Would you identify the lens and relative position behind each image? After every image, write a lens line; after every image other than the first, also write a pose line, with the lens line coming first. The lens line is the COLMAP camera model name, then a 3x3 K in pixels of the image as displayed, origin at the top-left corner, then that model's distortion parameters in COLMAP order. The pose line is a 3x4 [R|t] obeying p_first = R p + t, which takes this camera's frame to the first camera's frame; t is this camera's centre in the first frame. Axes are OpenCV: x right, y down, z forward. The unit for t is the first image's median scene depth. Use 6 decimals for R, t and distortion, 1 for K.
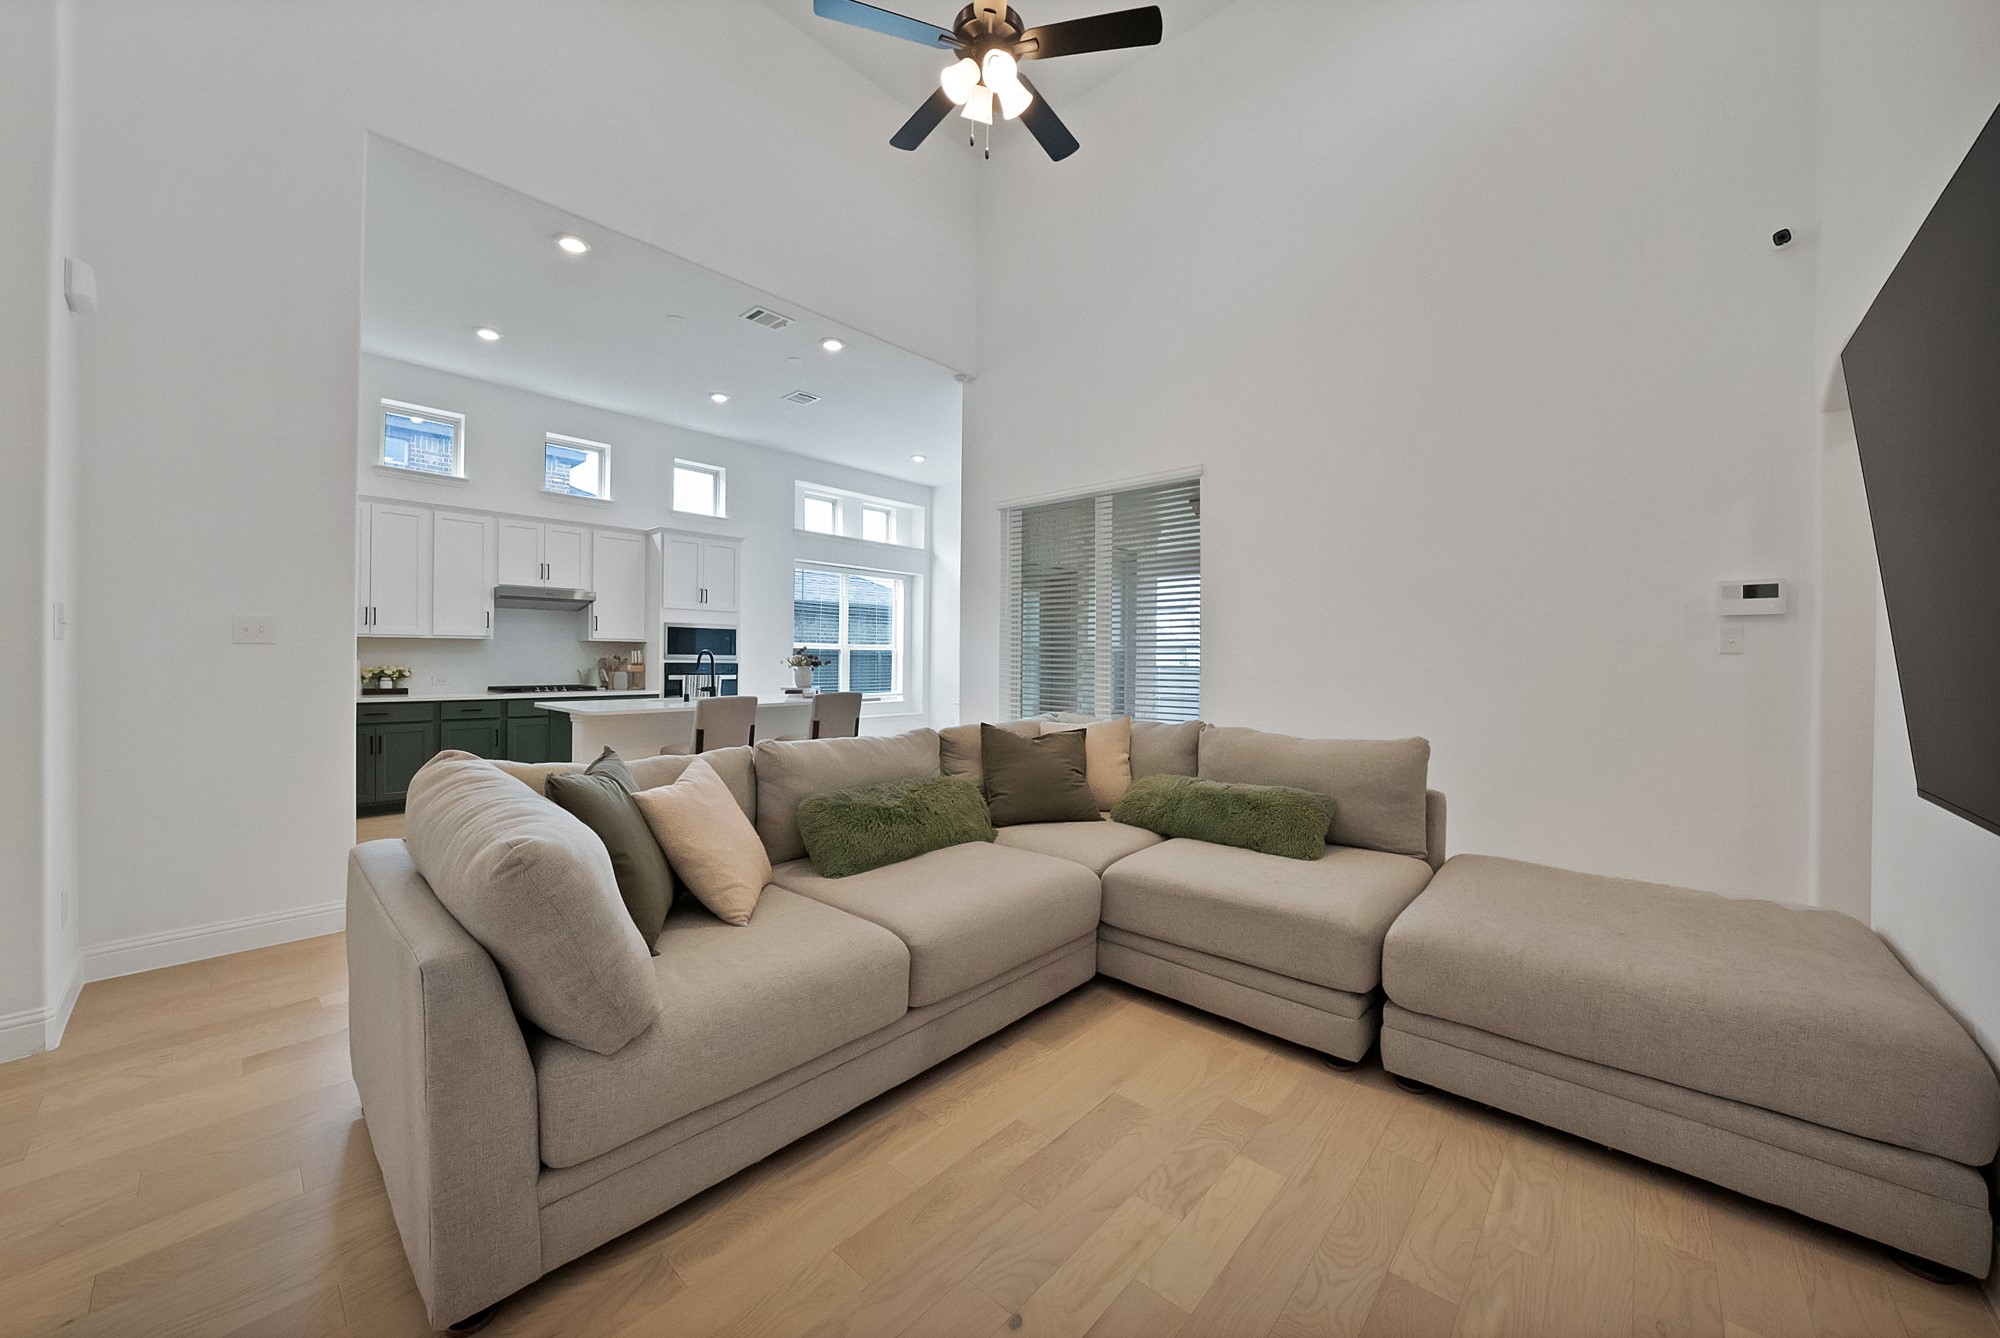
lens RADIAL K [[718.0, 0, 984.2], [0, 718.0, 658.0], [0, 0, 1]] dist [-0.016903, 0.003557]
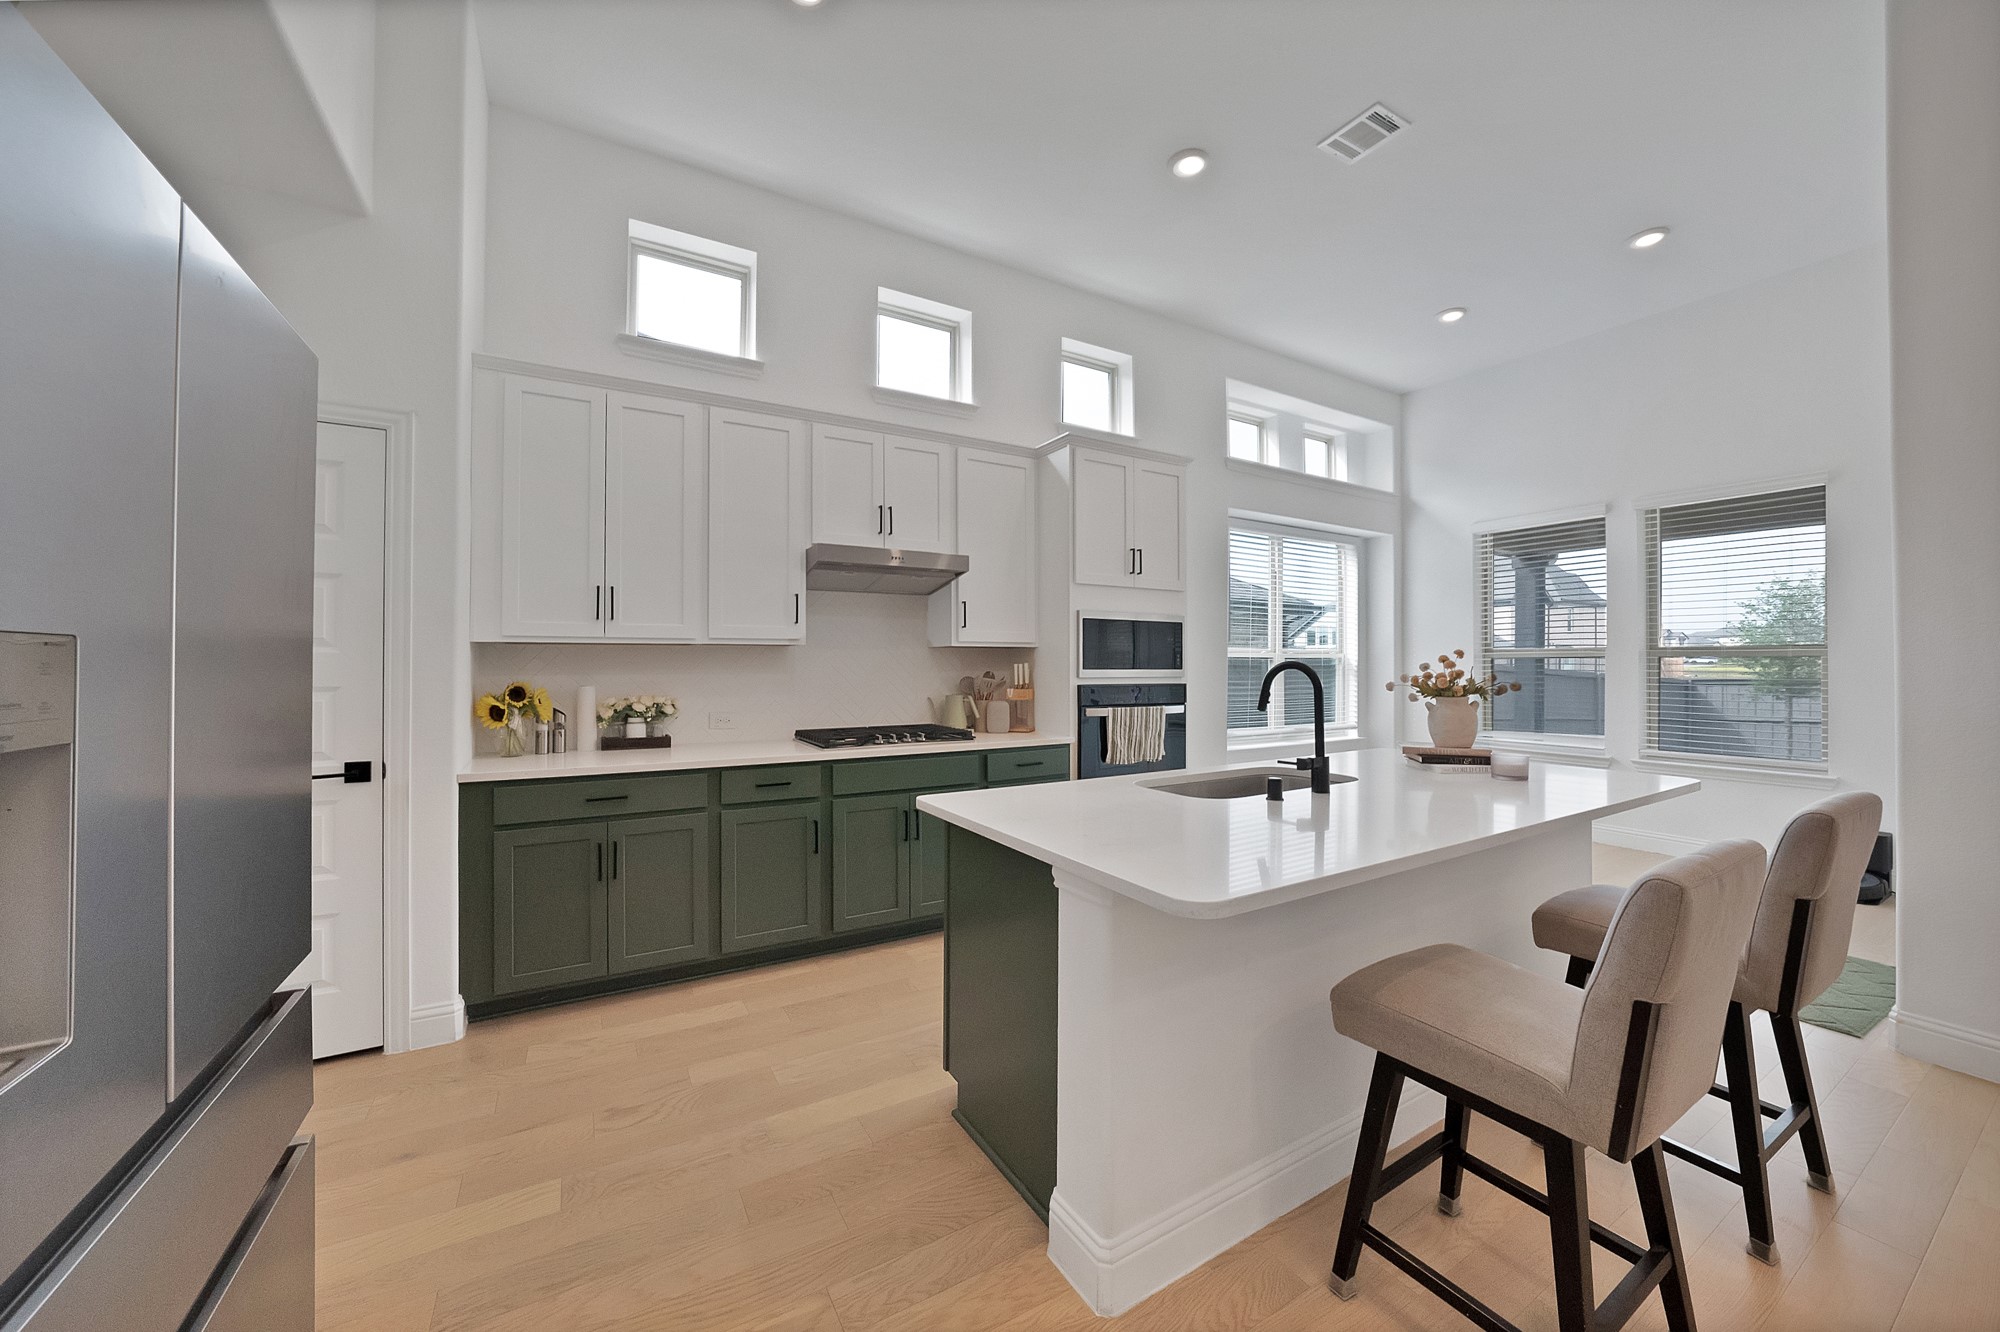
lens RADIAL K [[718.0, 0, 996.2], [0, 718.0, 658.8], [0, 0, 1]] dist [-0.016903, 0.003557]
pose [[0.956214, -0.011480, -0.292442, -0.345323], [0.008790, 0.999906, -0.010512, -0.007980], [0.292535, 0.007481, 0.956226, 0.461424]]
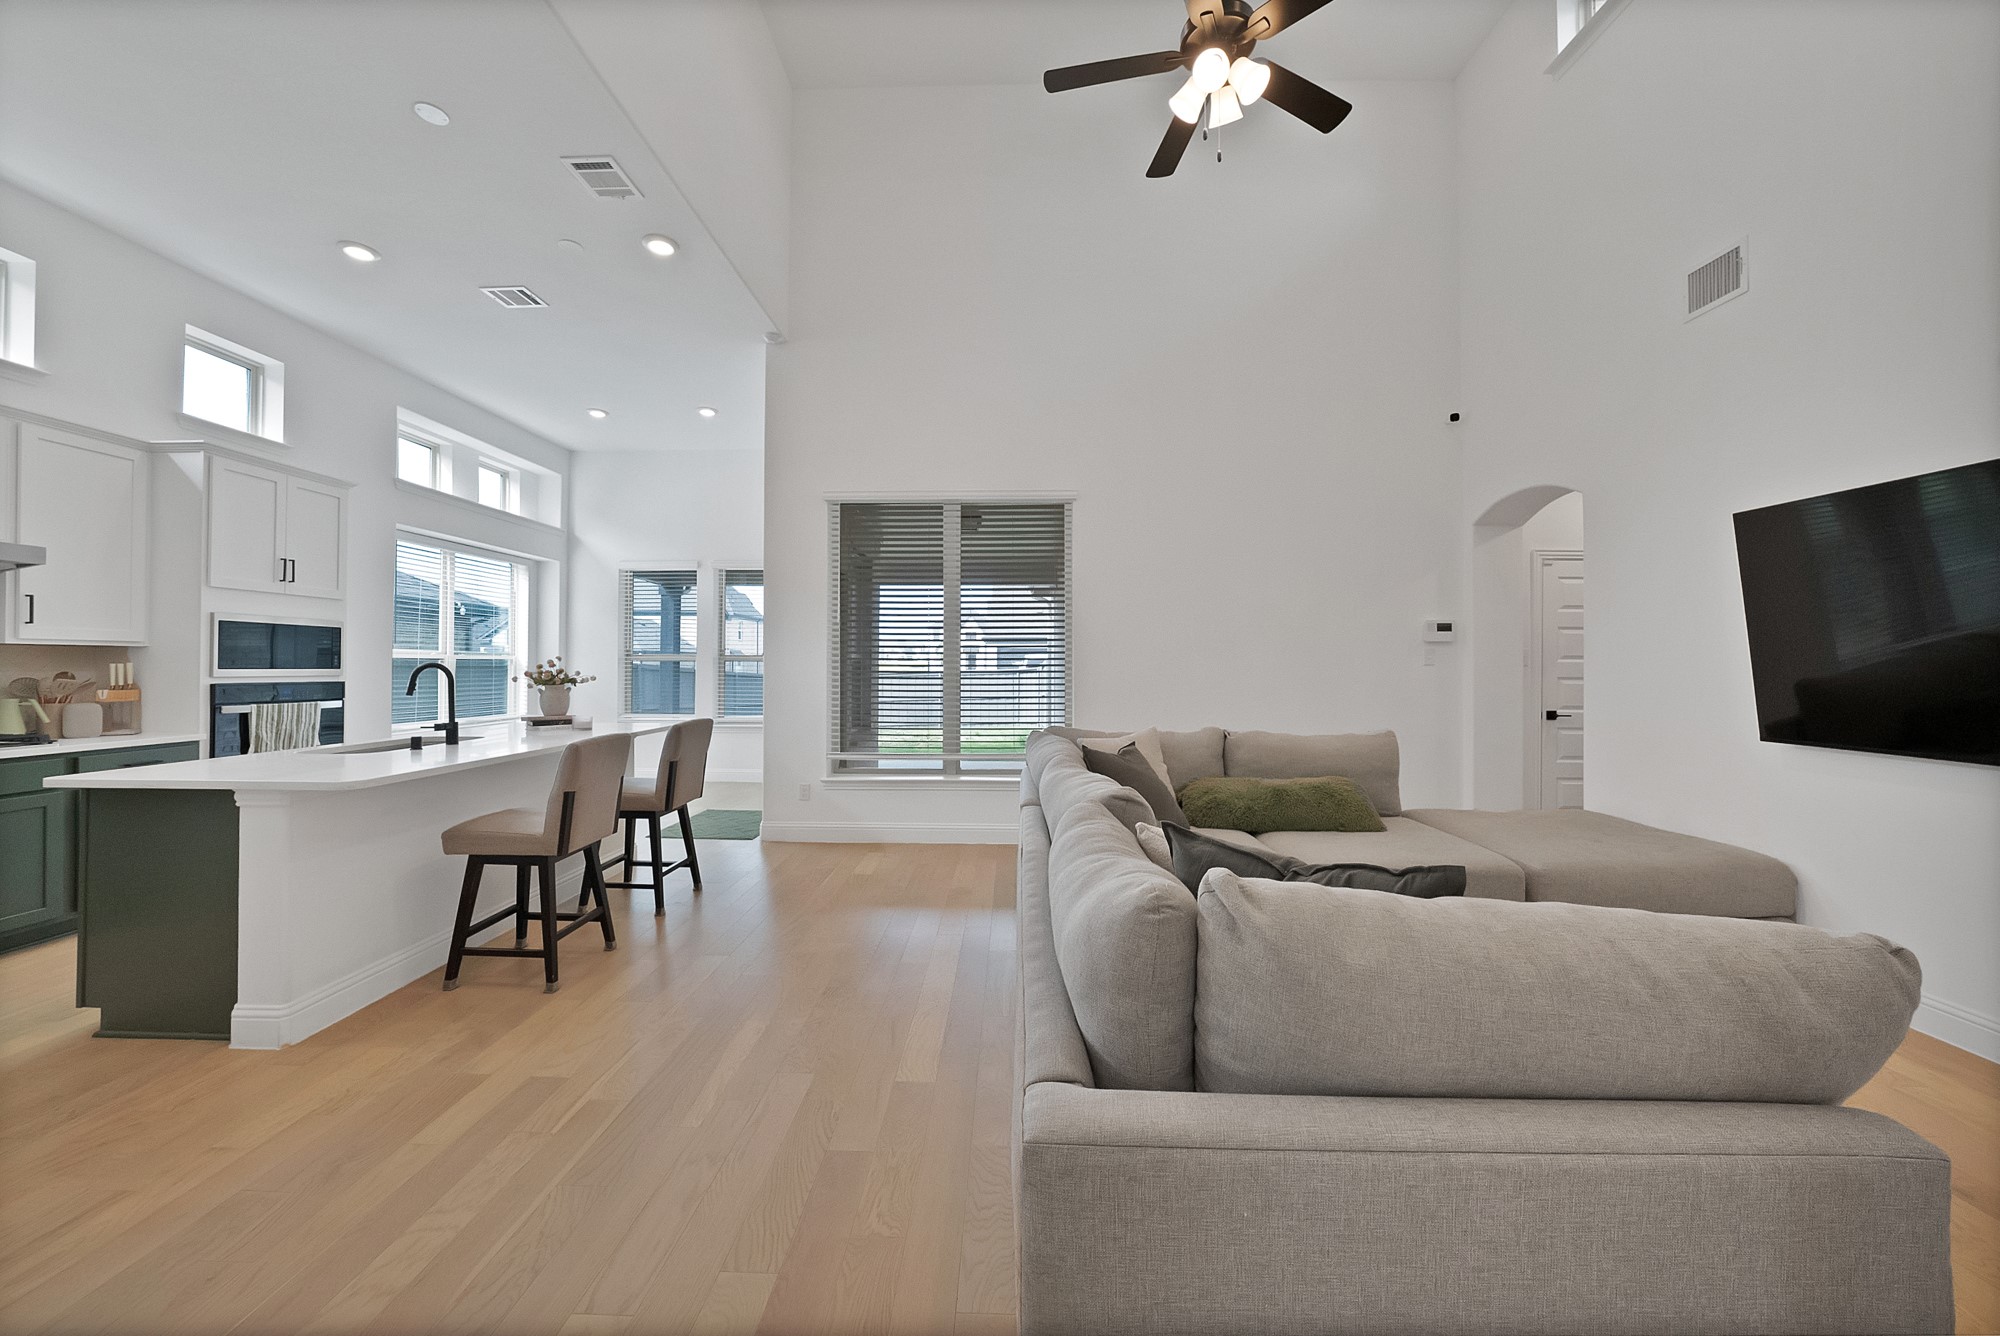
lens RADIAL K [[718.0, 0, 994.2], [0, 718.0, 655.7], [0, 0, 1]] dist [-0.016903, 0.003557]
pose [[0.758727, 0.002420, 0.651404, -0.339697], [0.005275, 0.999937, -0.009860, -0.007030], [-0.651388, 0.010917, 0.758667, 0.173971]]
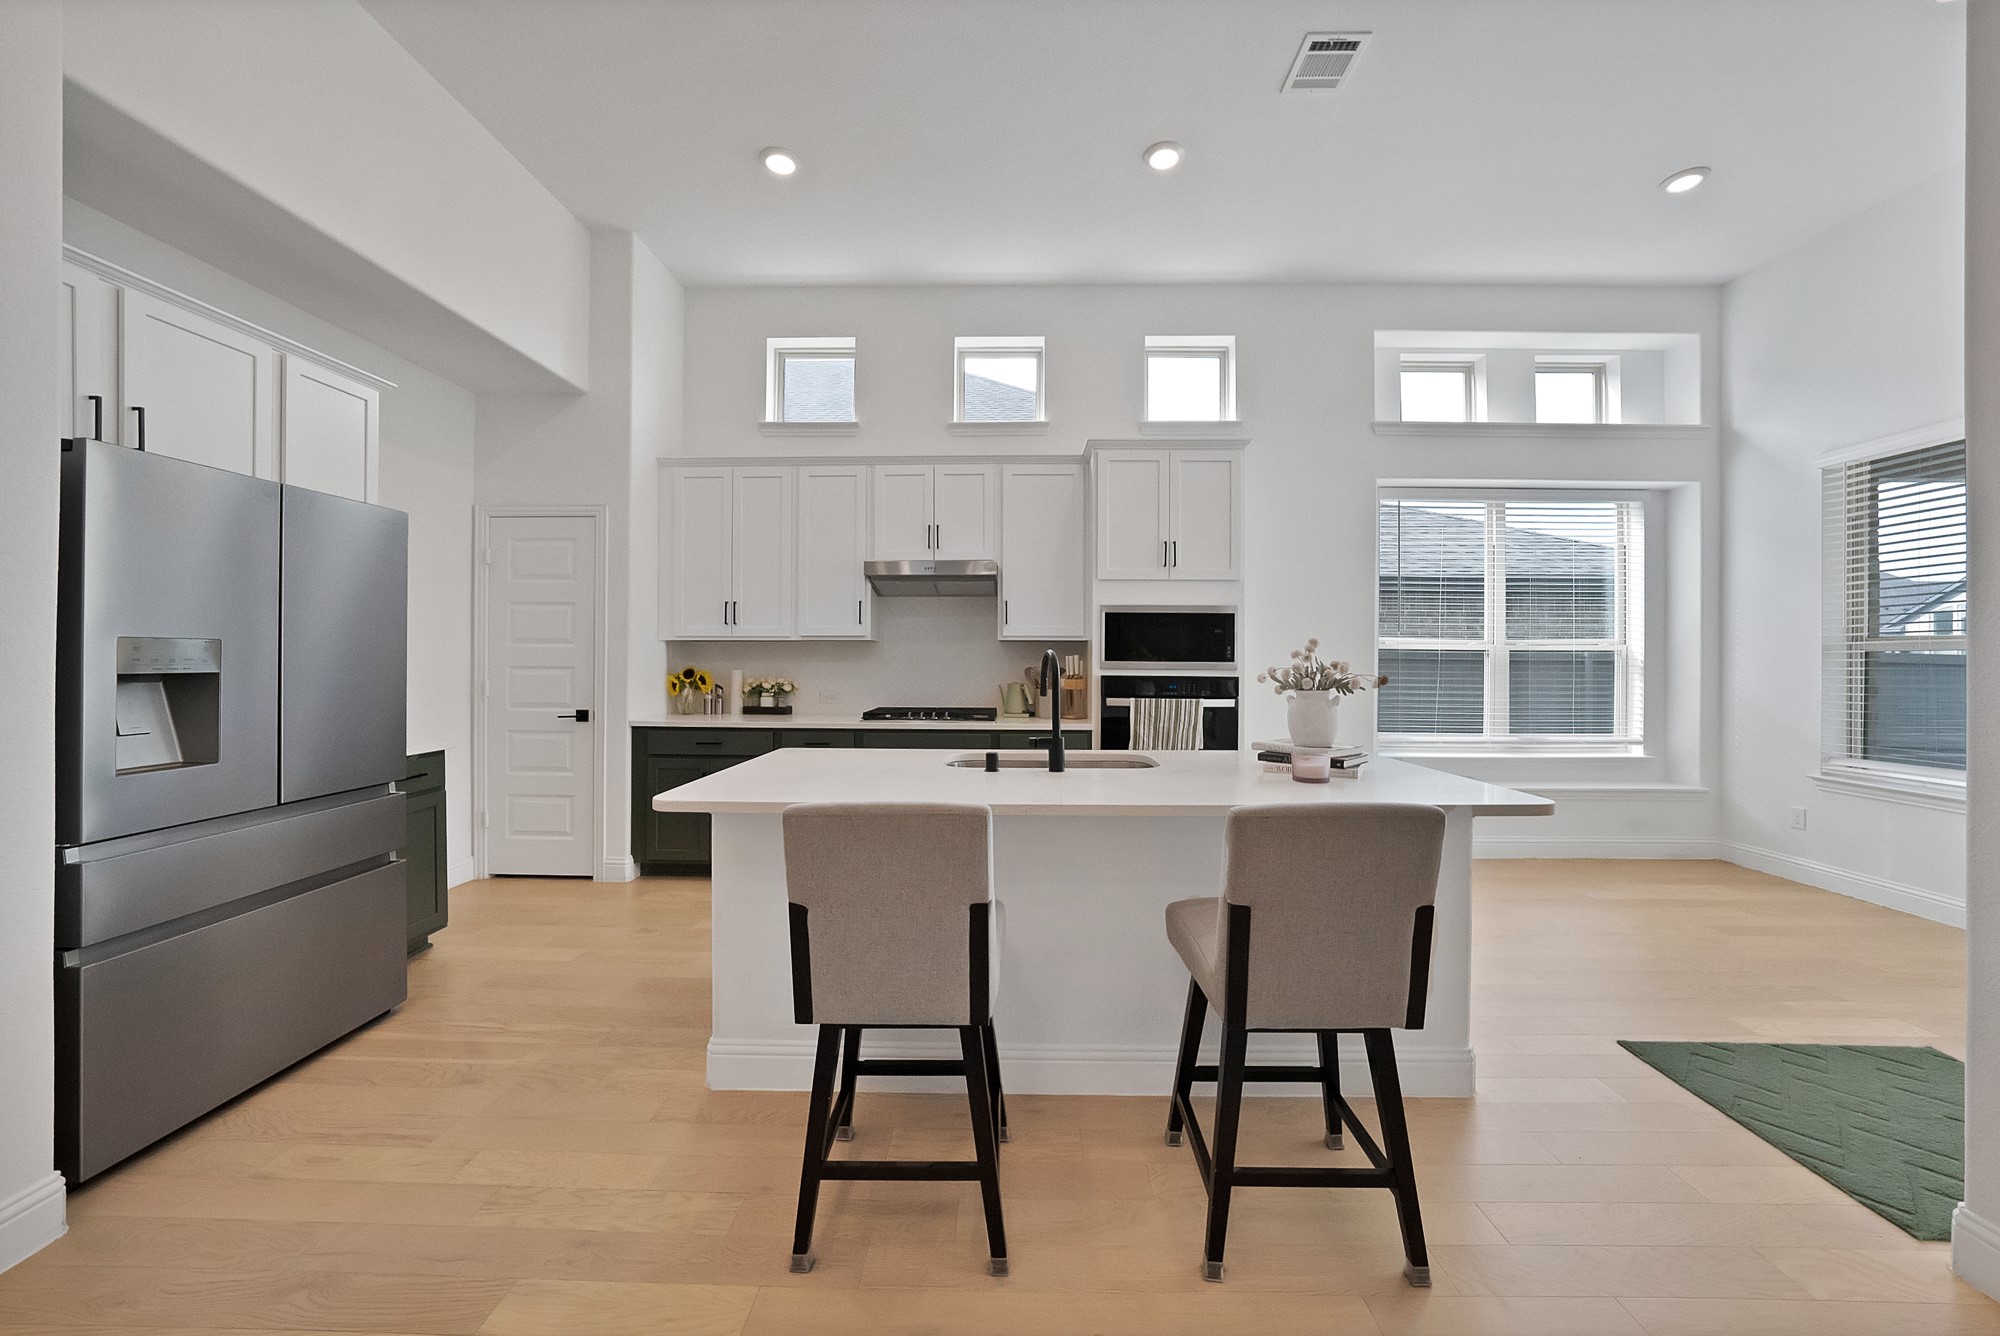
lens RADIAL K [[718.0, 0, 1007.2], [0, 718.0, 657.4], [0, 0, 1]] dist [-0.016903, 0.003557]
pose [[0.670460, -0.007539, -0.741907, -0.070362], [0.001471, 0.999960, -0.008831, -0.003074], [0.741944, 0.004829, 0.670445, 0.557354]]
